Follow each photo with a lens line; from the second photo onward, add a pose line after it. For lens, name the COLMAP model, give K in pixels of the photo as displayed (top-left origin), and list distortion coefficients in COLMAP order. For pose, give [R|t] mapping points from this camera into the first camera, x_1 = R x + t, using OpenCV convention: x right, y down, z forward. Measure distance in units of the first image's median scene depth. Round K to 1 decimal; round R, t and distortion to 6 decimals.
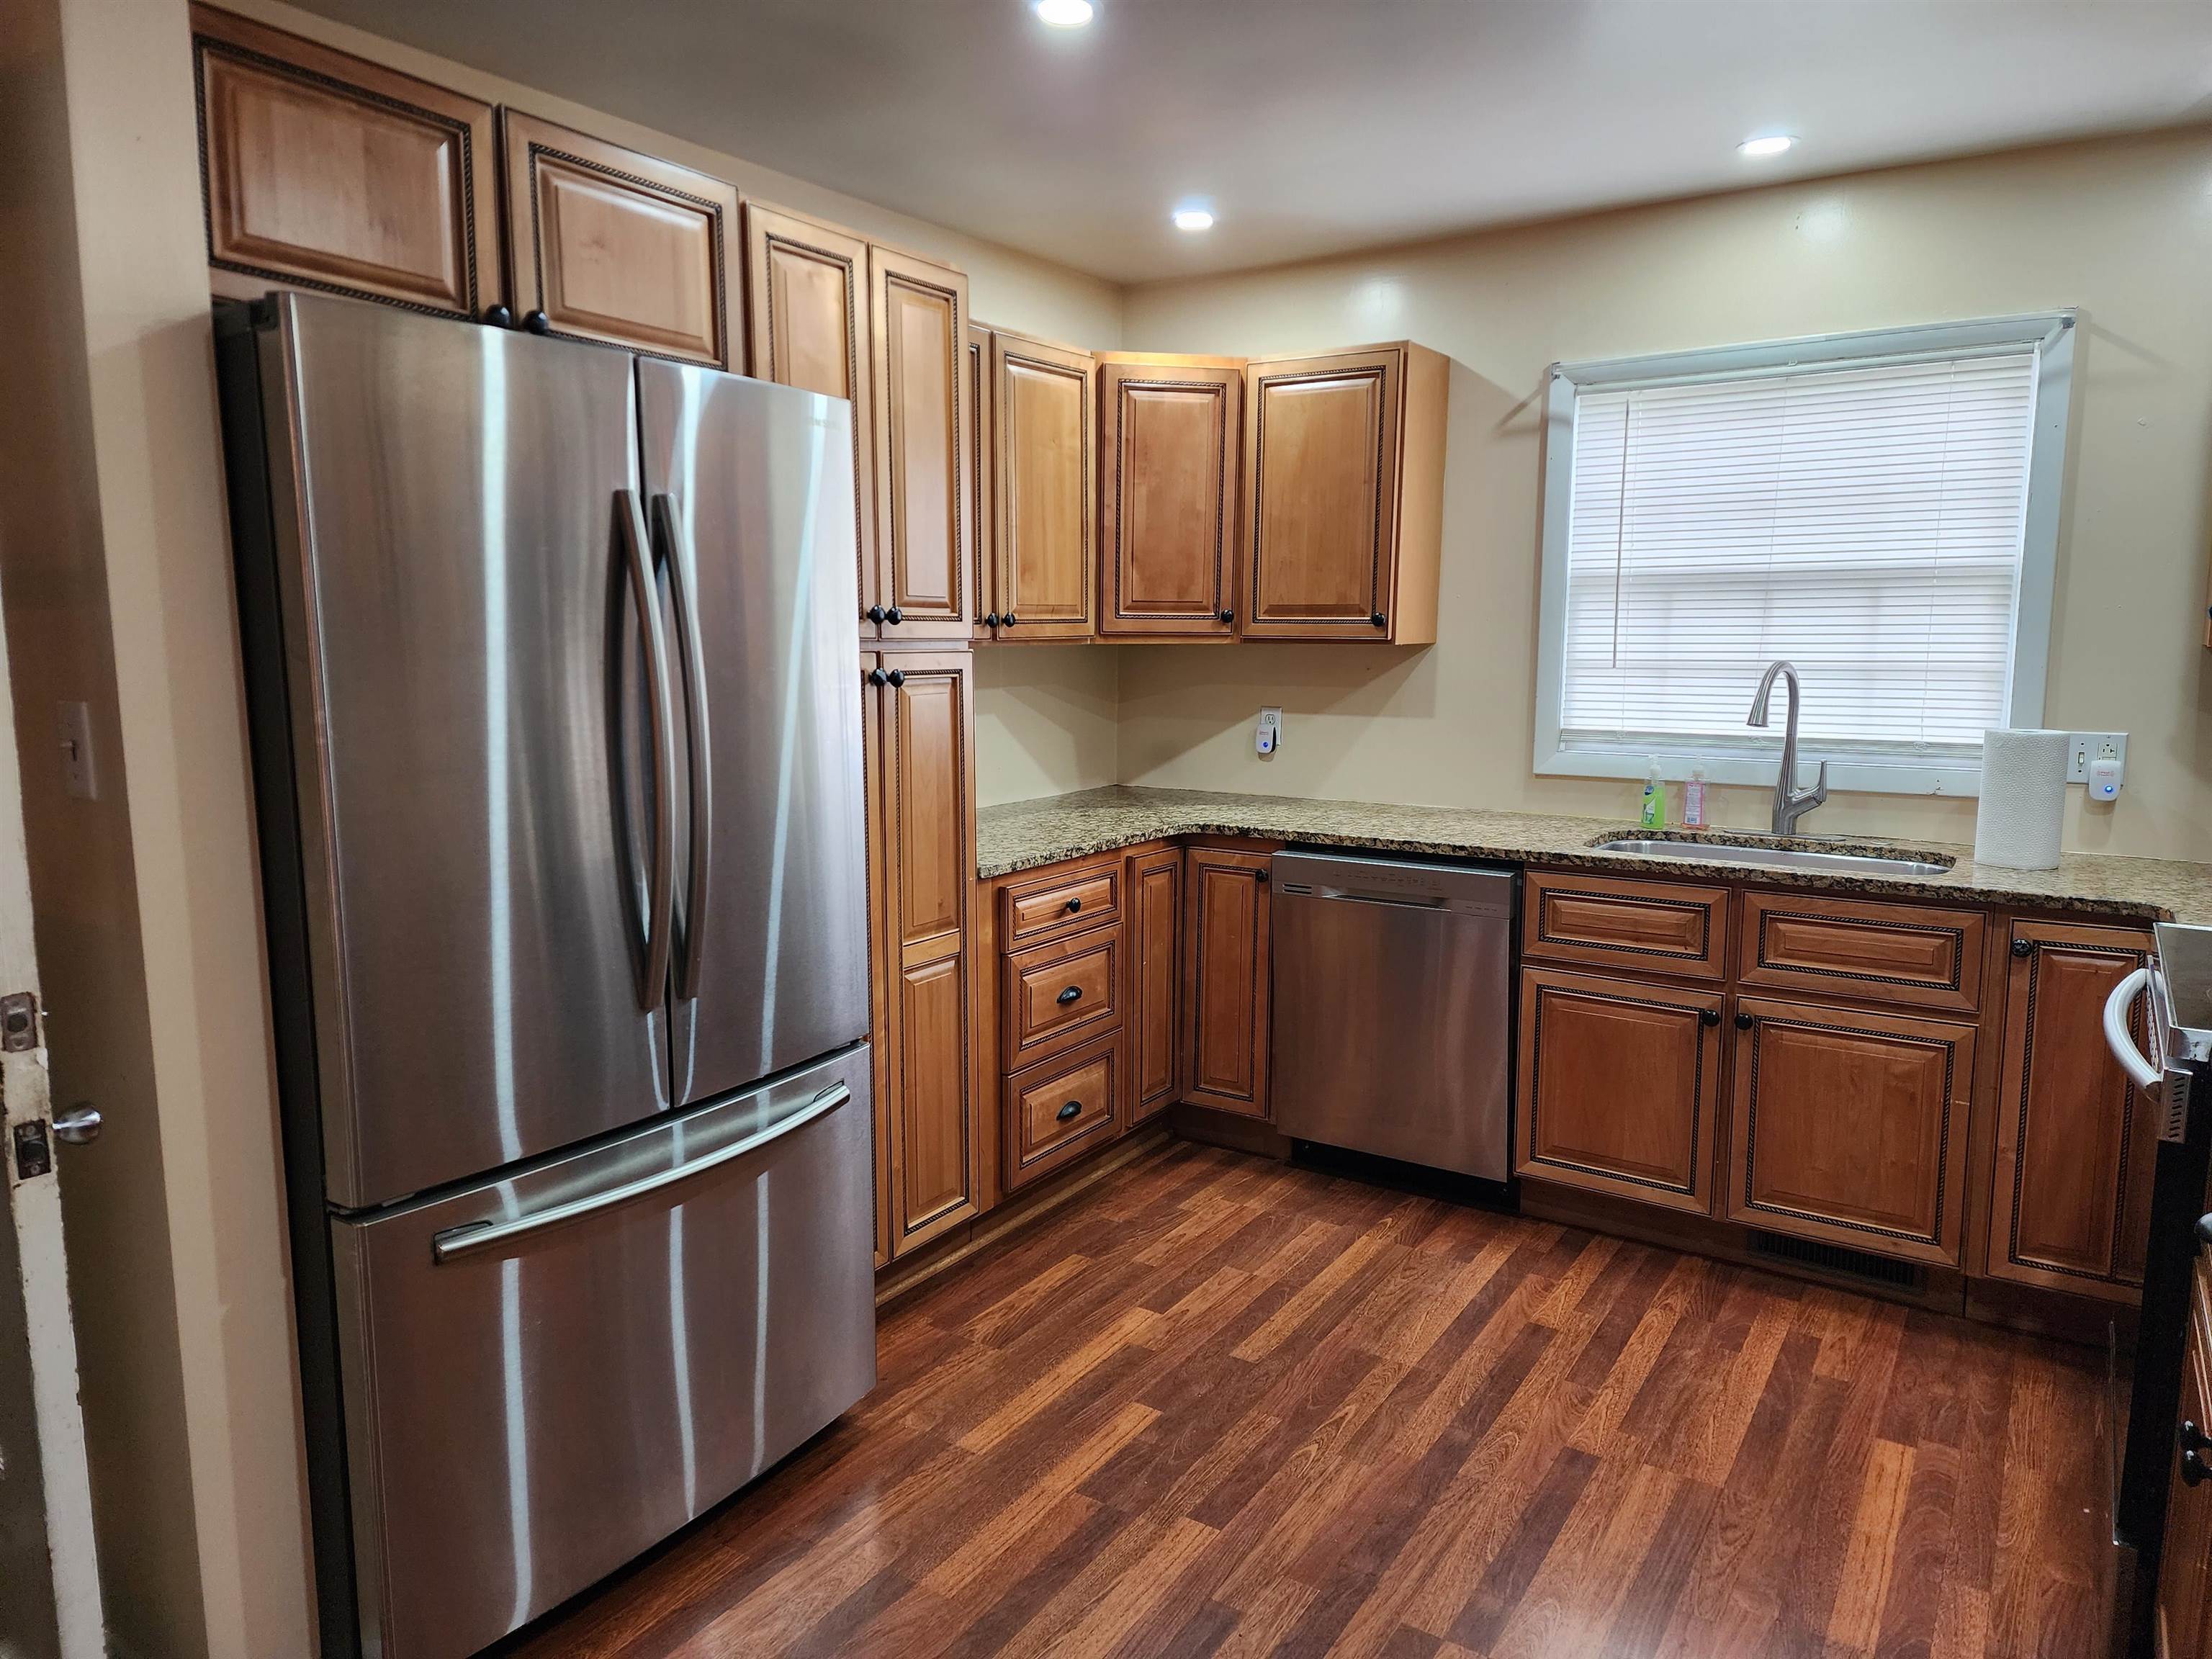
lens RADIAL K [[1457.1, 0, 1103.1], [0, 1457.1, 826.0], [0, 0, 1]] dist [0.125088, -0.119125]
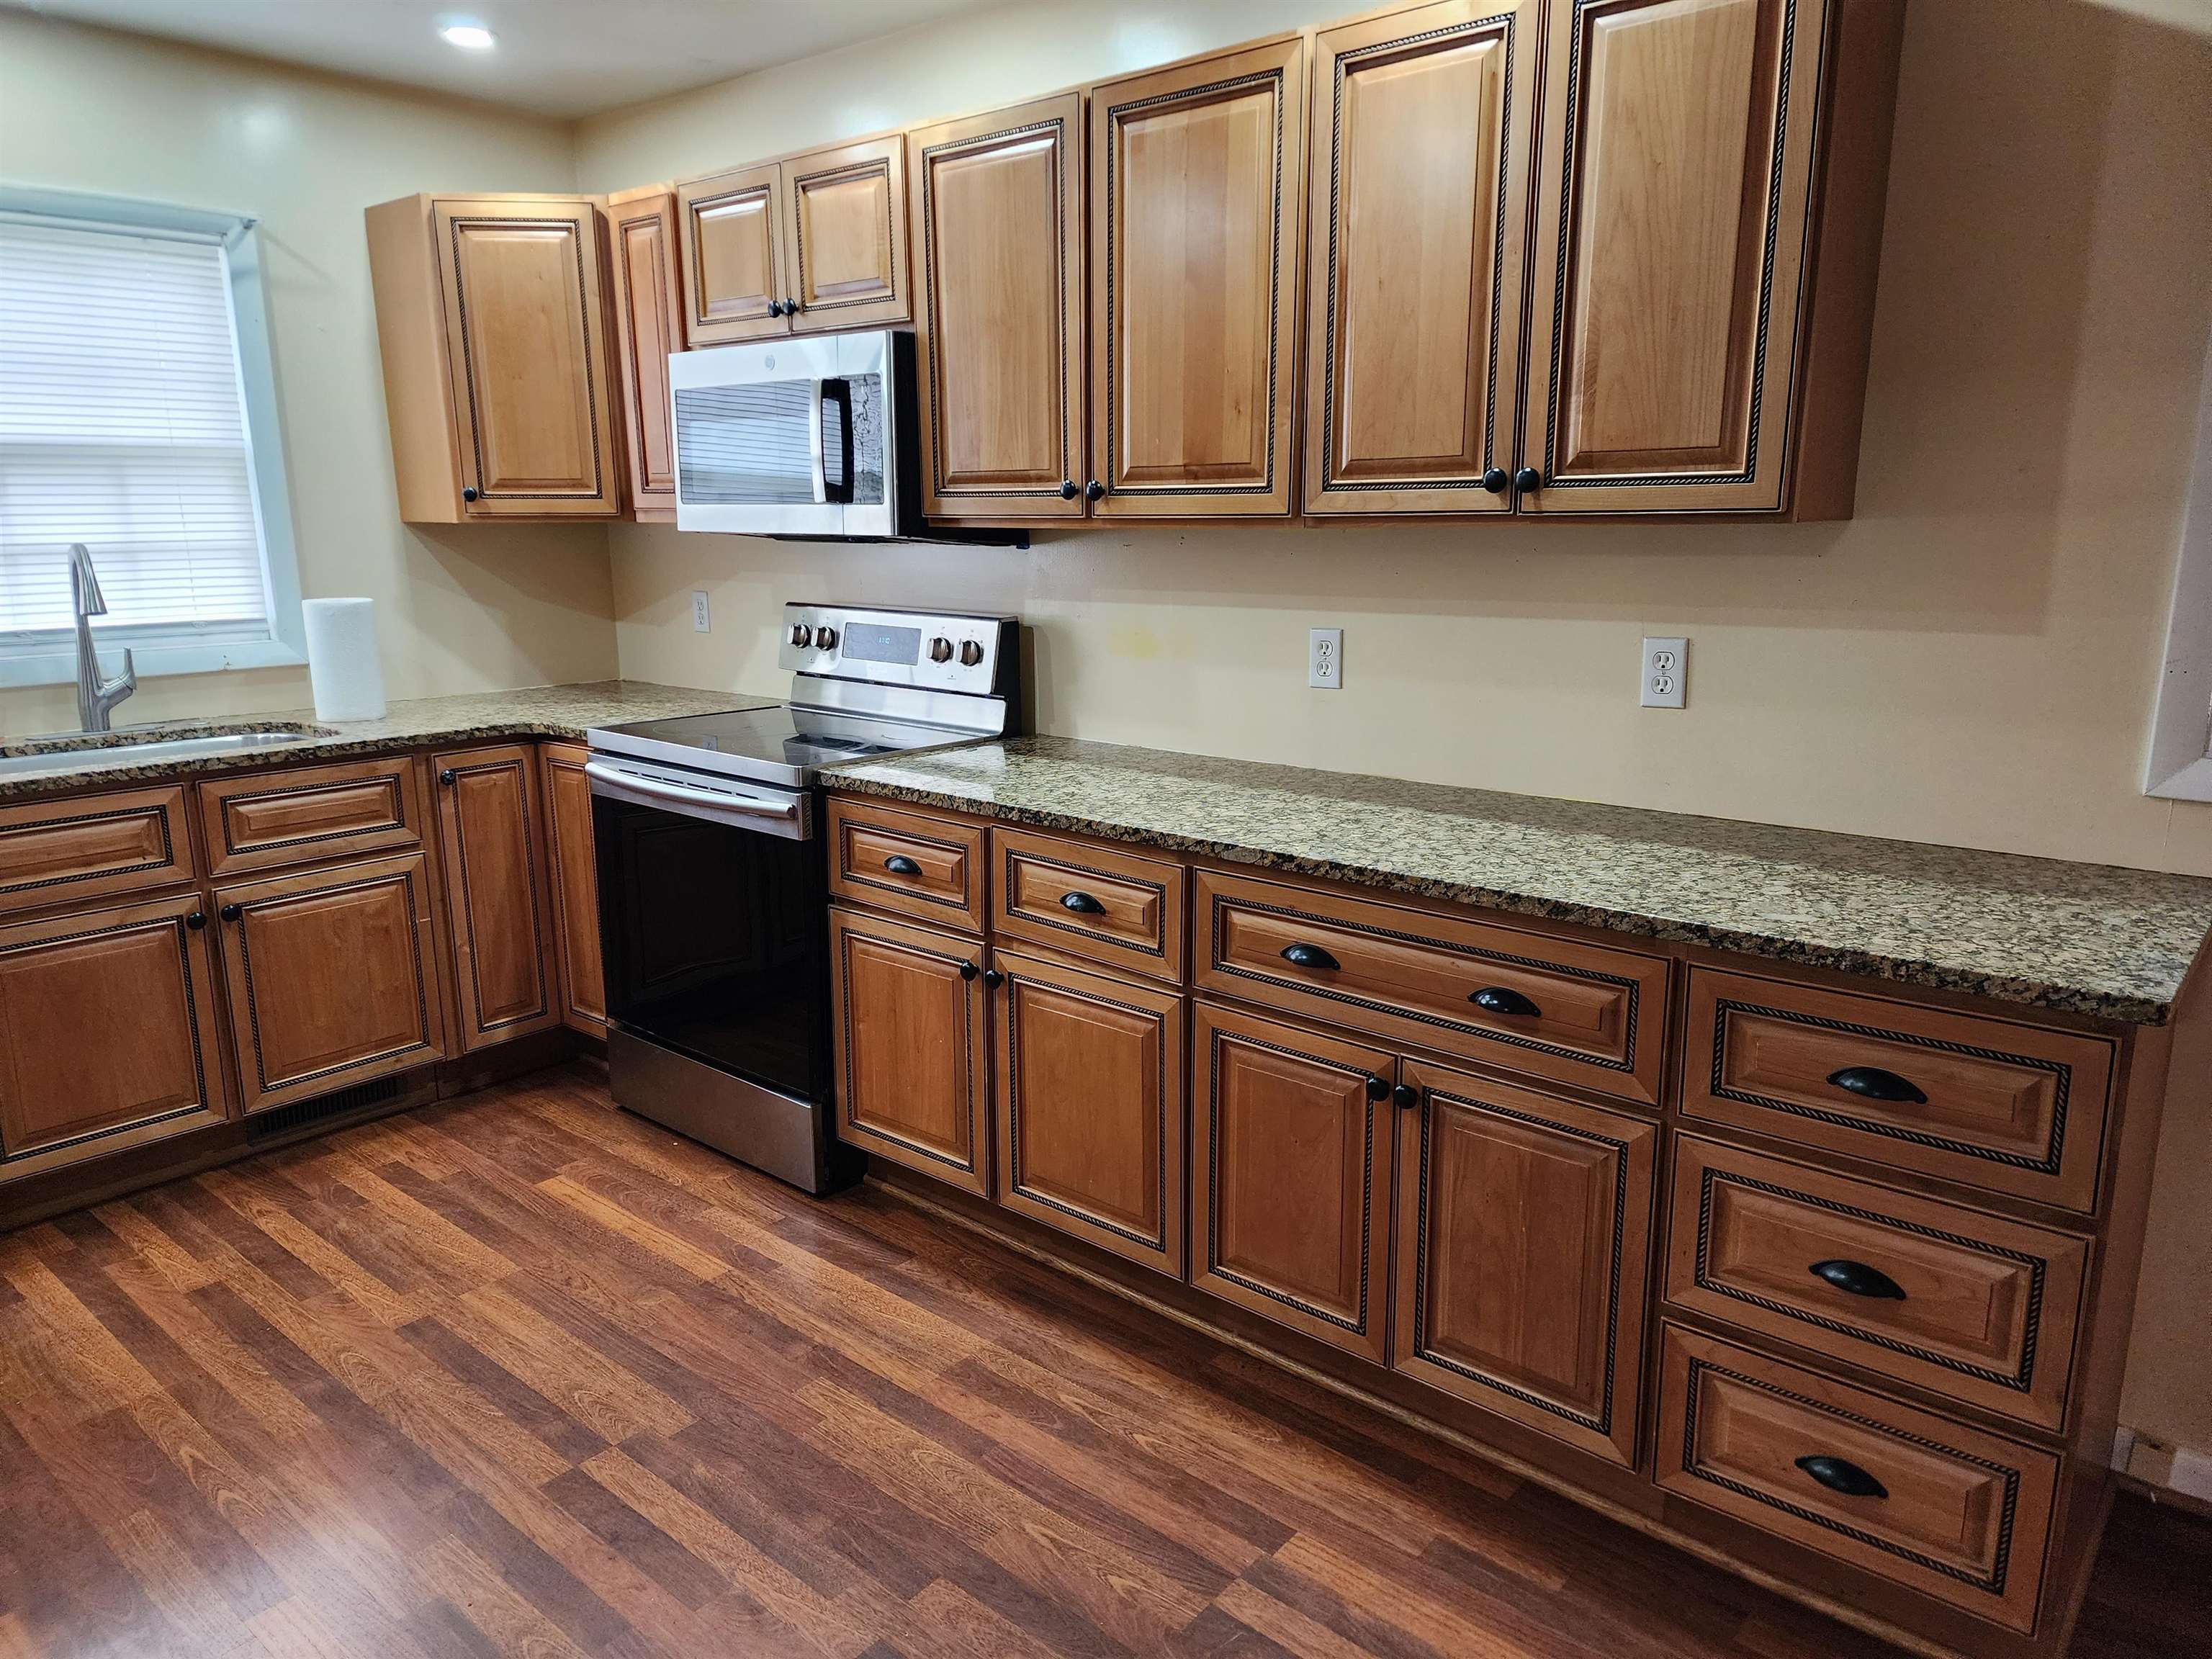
lens RADIAL K [[1475.2, 0, 1113.7], [0, 1475.2, 806.6], [0, 0, 1]] dist [0.087863, -0.082796]
pose [[0.122021, -0.200618, 0.972041, -0.427396], [0.138823, 0.973182, 0.183427, -0.036216], [-0.982771, 0.112560, 0.146599, 0.261938]]
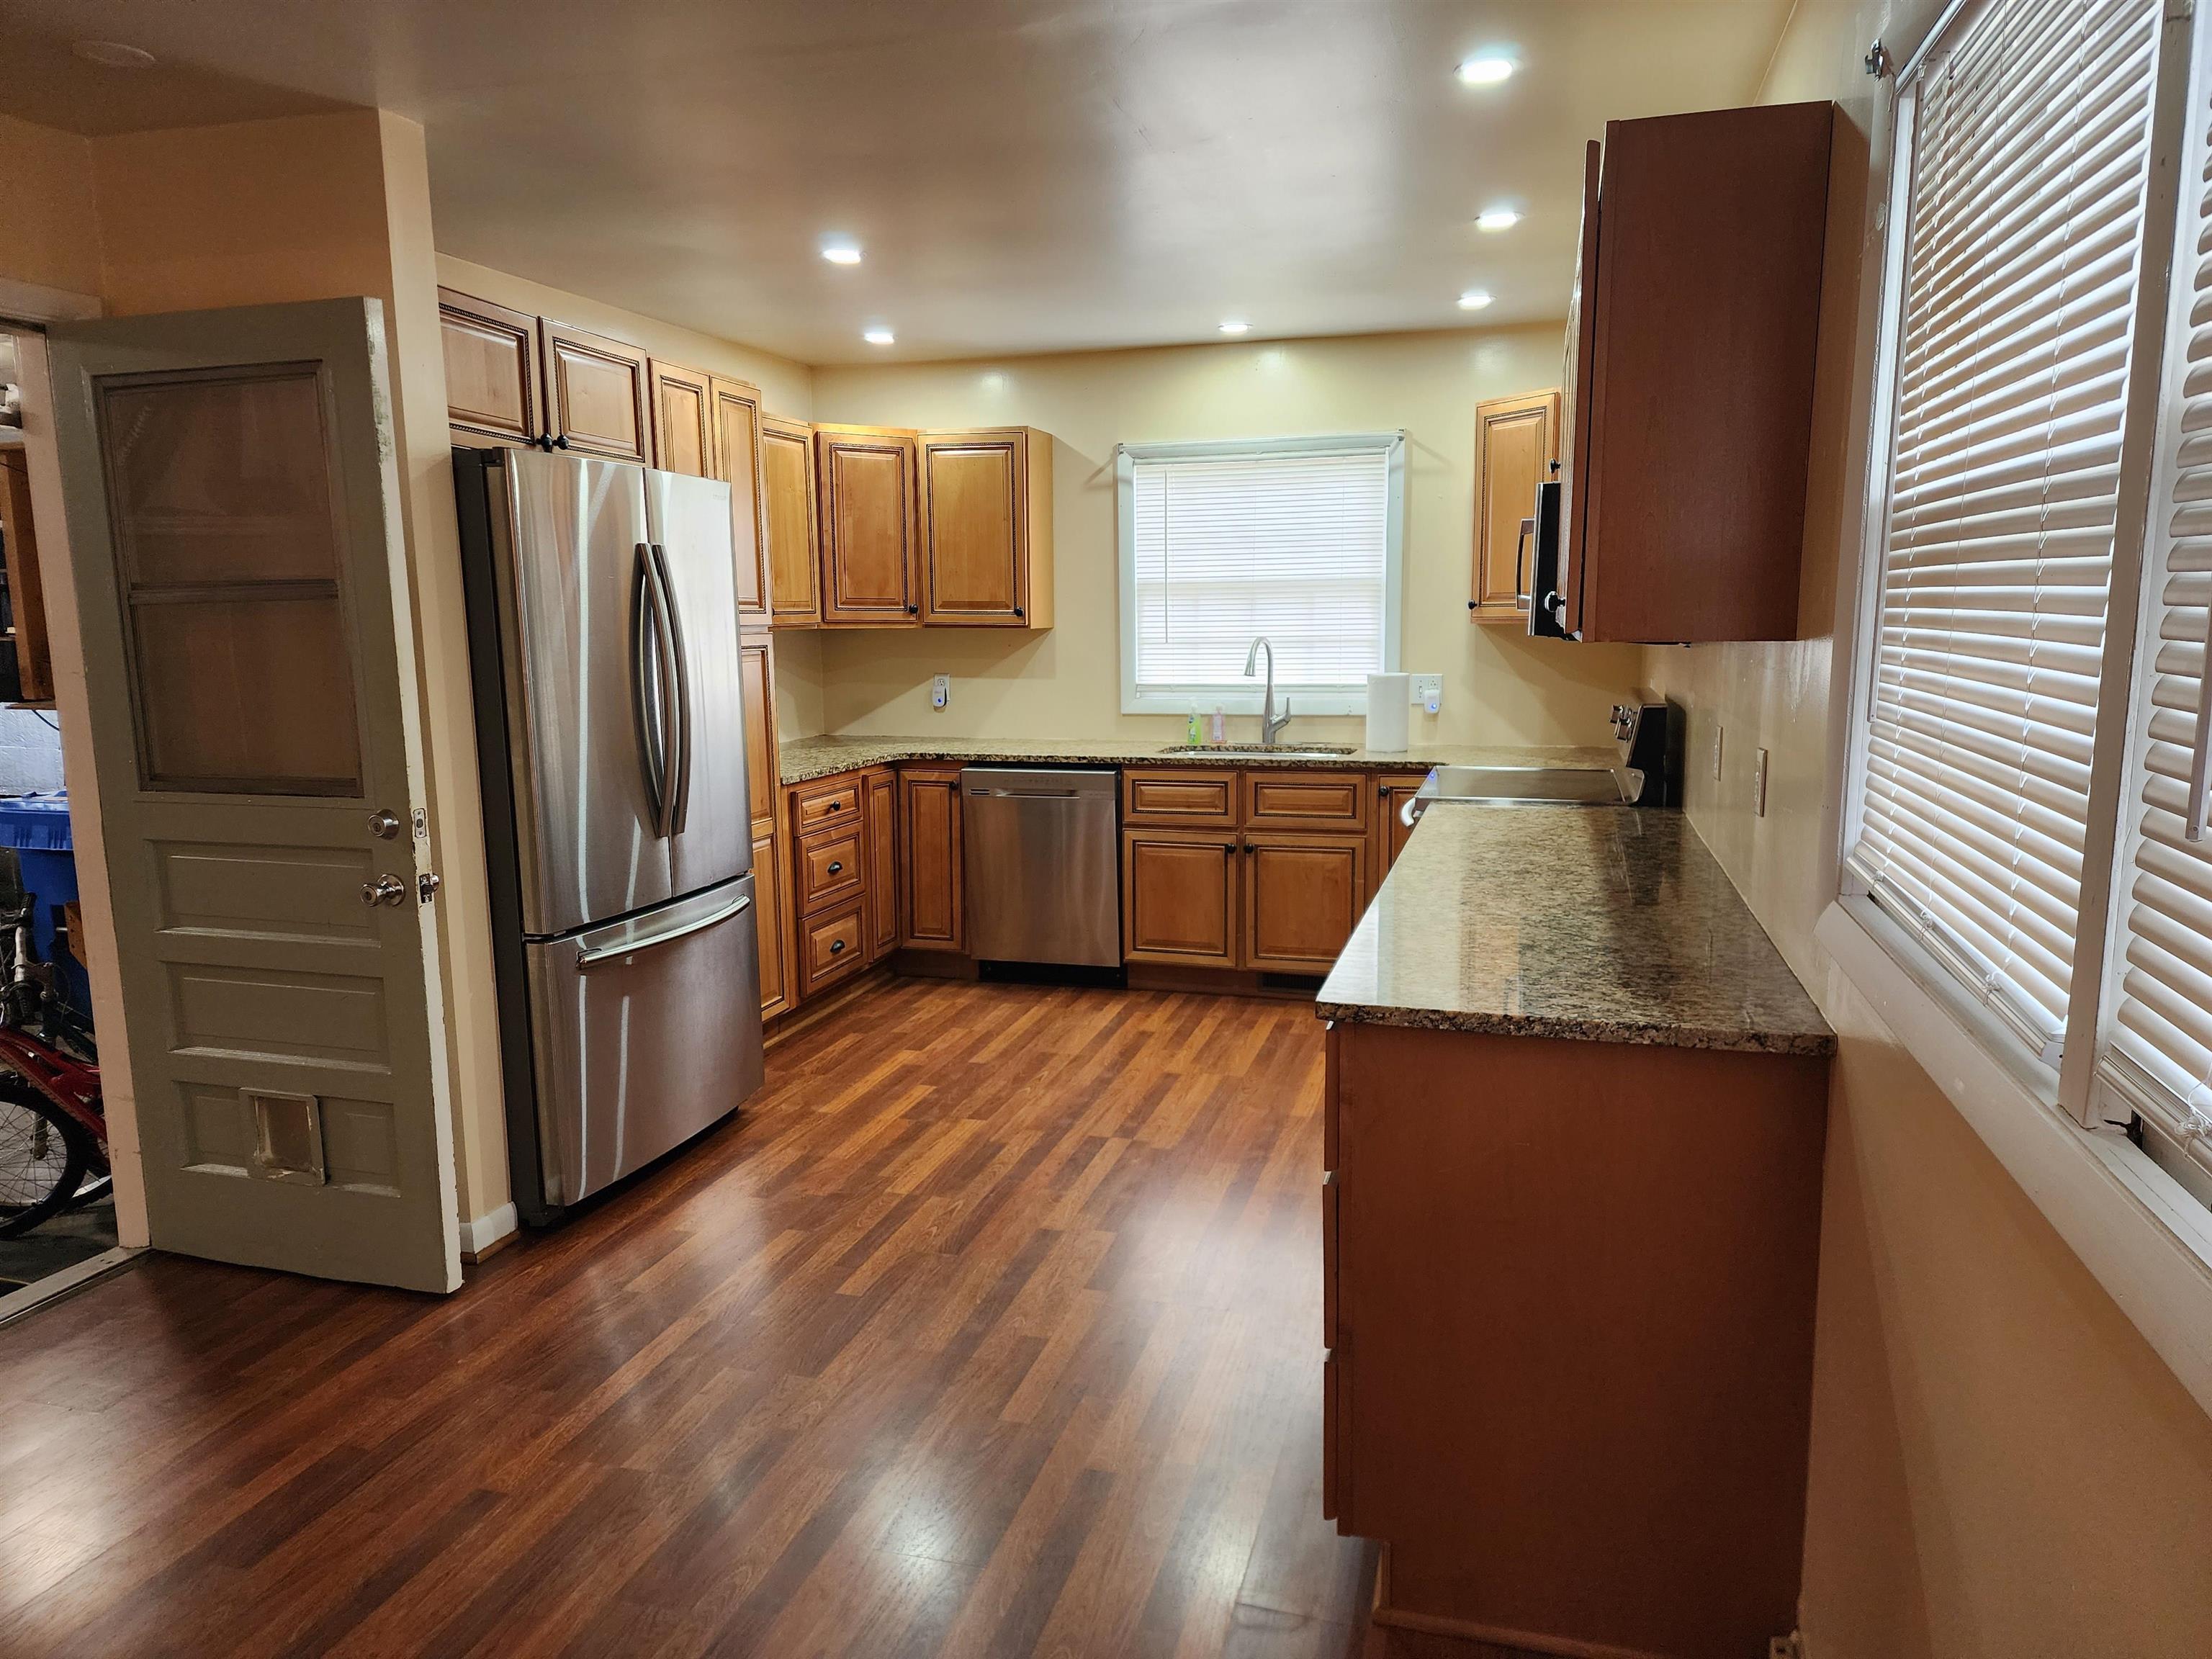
lens RADIAL K [[1457.1, 0, 1103.1], [0, 1457.1, 826.0], [0, 0, 1]] dist [0.125088, -0.119125]
pose [[0.956914, -0.051999, 0.285676, -0.194209], [0.049958, 0.998647, 0.014435, 0.069929], [-0.286041, 0.000459, 0.958217, -0.524542]]
